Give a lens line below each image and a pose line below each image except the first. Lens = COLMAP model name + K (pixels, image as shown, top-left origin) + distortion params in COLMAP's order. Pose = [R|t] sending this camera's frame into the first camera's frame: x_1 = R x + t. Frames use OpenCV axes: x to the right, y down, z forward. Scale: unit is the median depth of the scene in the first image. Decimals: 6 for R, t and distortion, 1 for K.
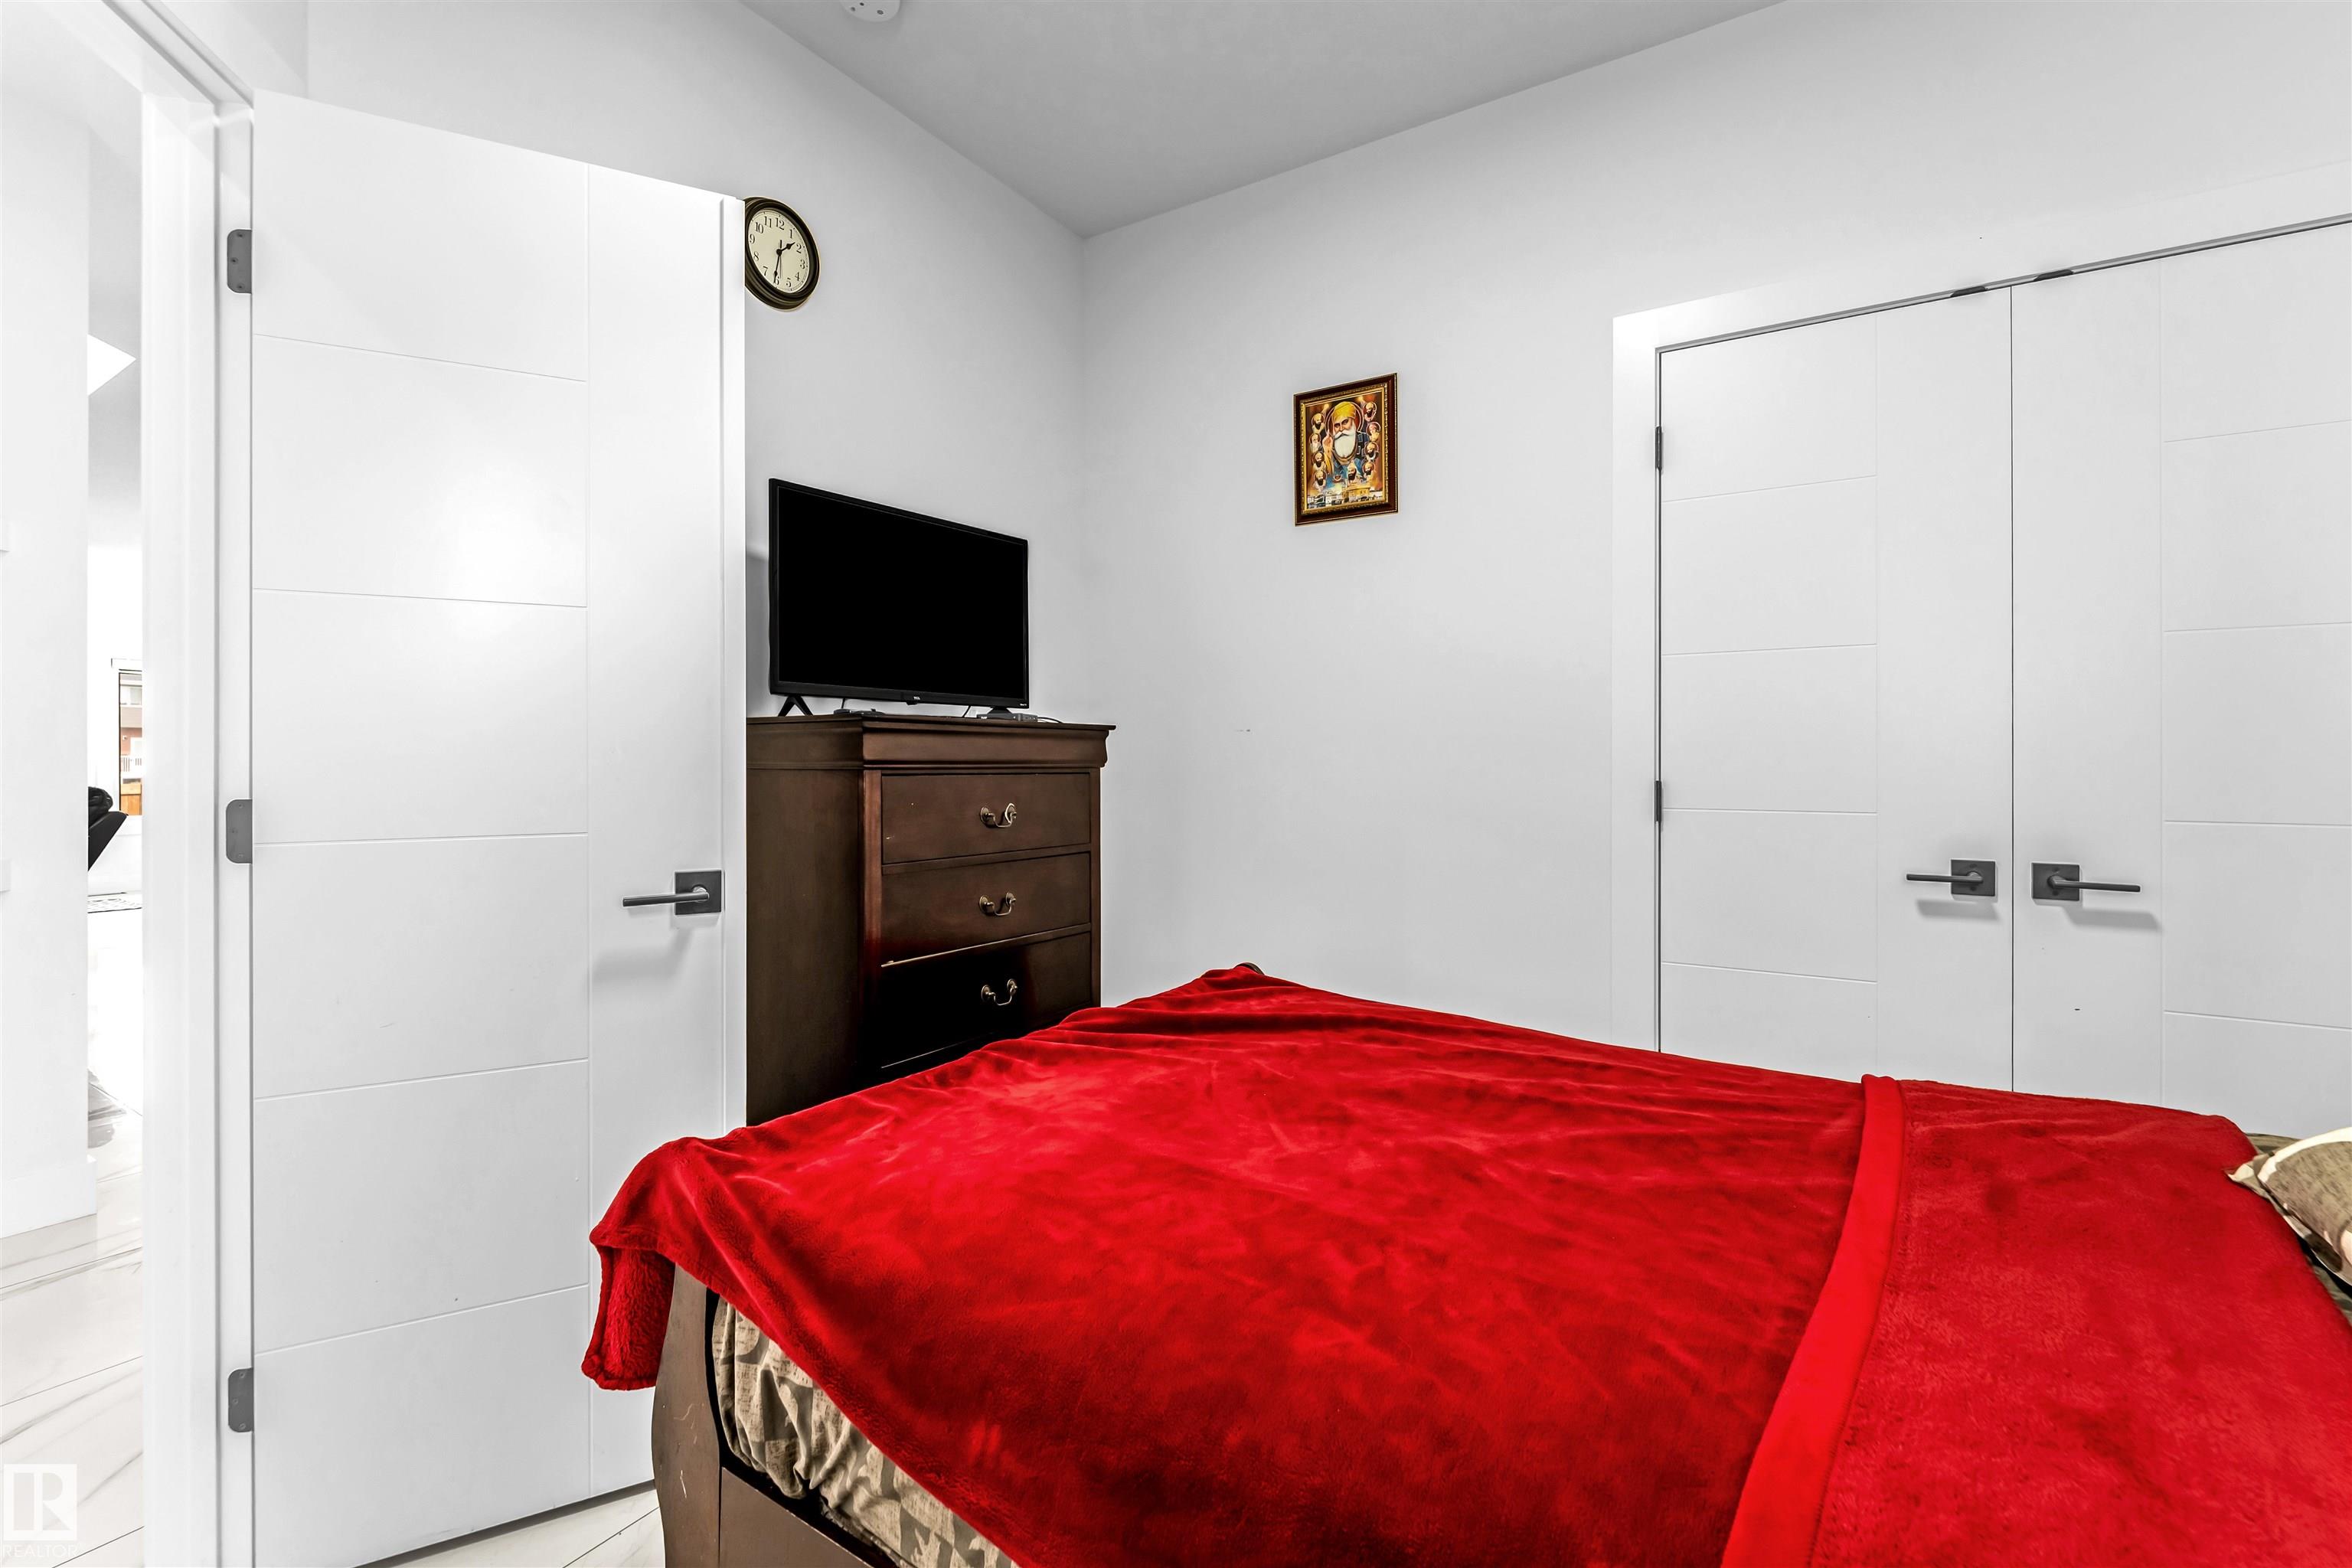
lens RADIAL K [[1055.1, 0, 1177.8], [0, 1055.1, 764.1], [0, 0, 1]] dist [-0.000534, -0.000370]
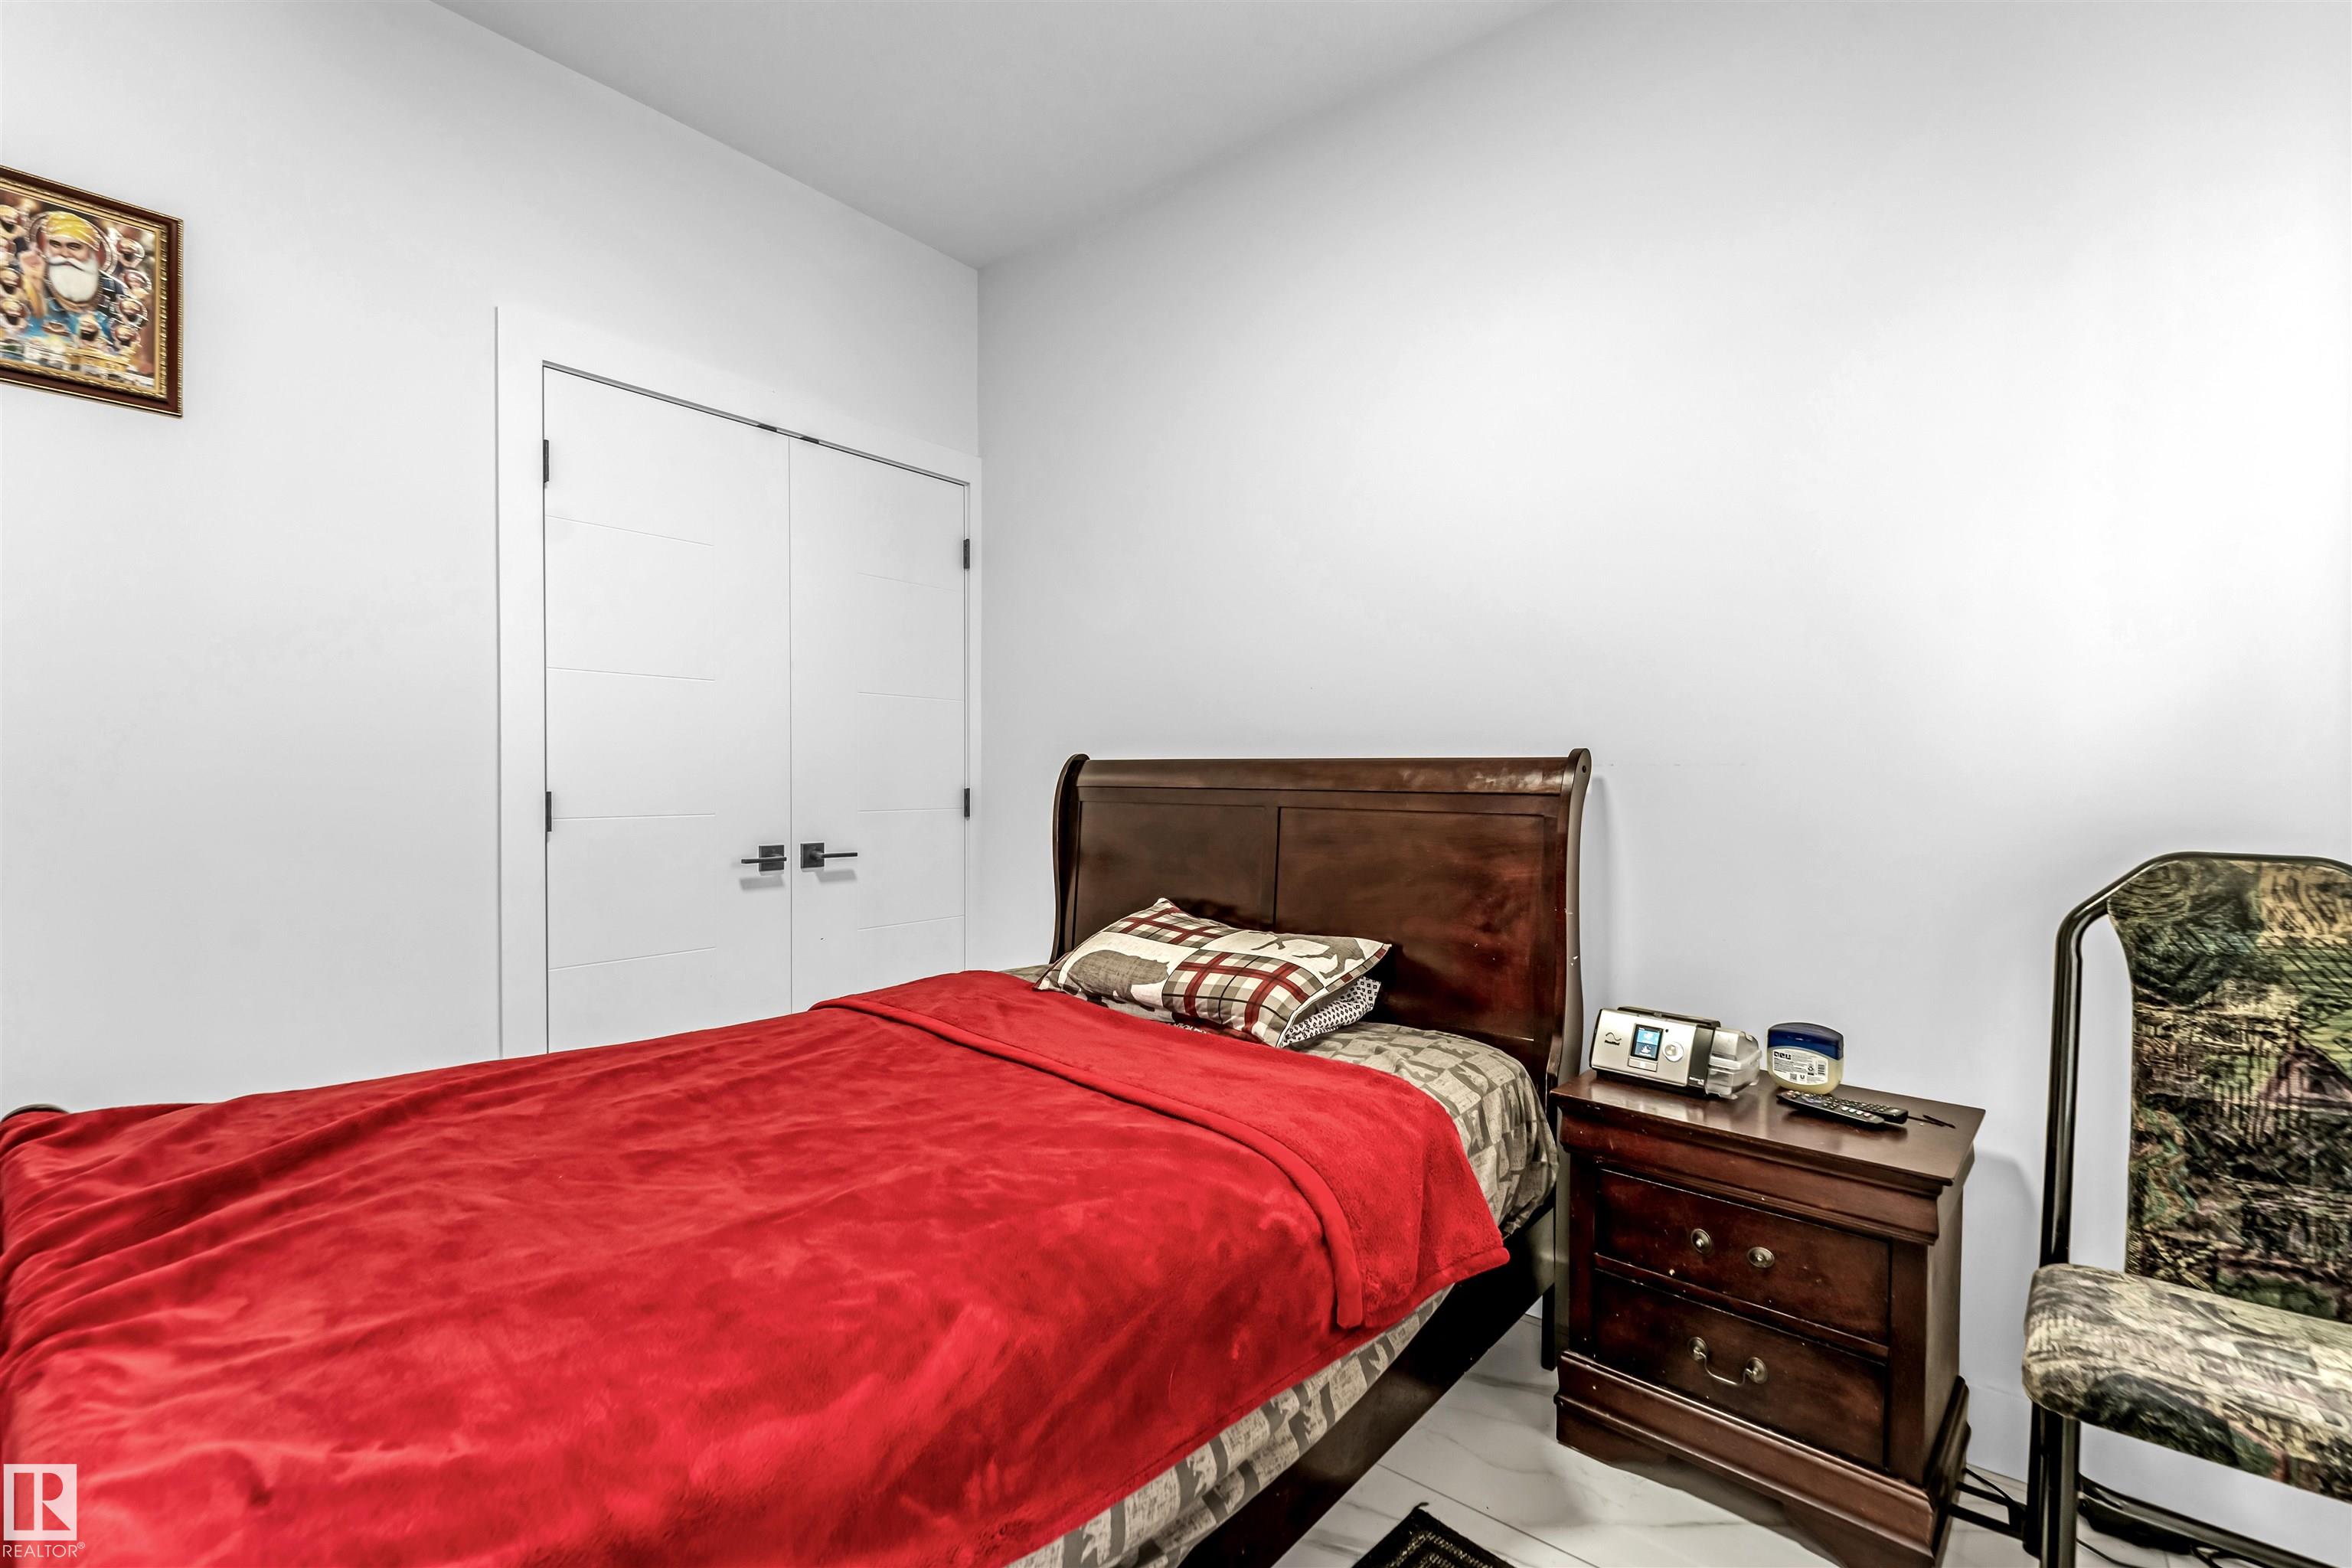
lens RADIAL K [[996.4, 0, 1175.9], [0, 996.4, 793.6], [0, 0, 1]] dist [-0.002498, -0.000328]
pose [[0.115194, -0.018441, 0.993172, -0.492276], [-0.000800, 0.999826, 0.018657, -0.000560], [-0.993343, -0.002944, 0.115159, 0.339043]]
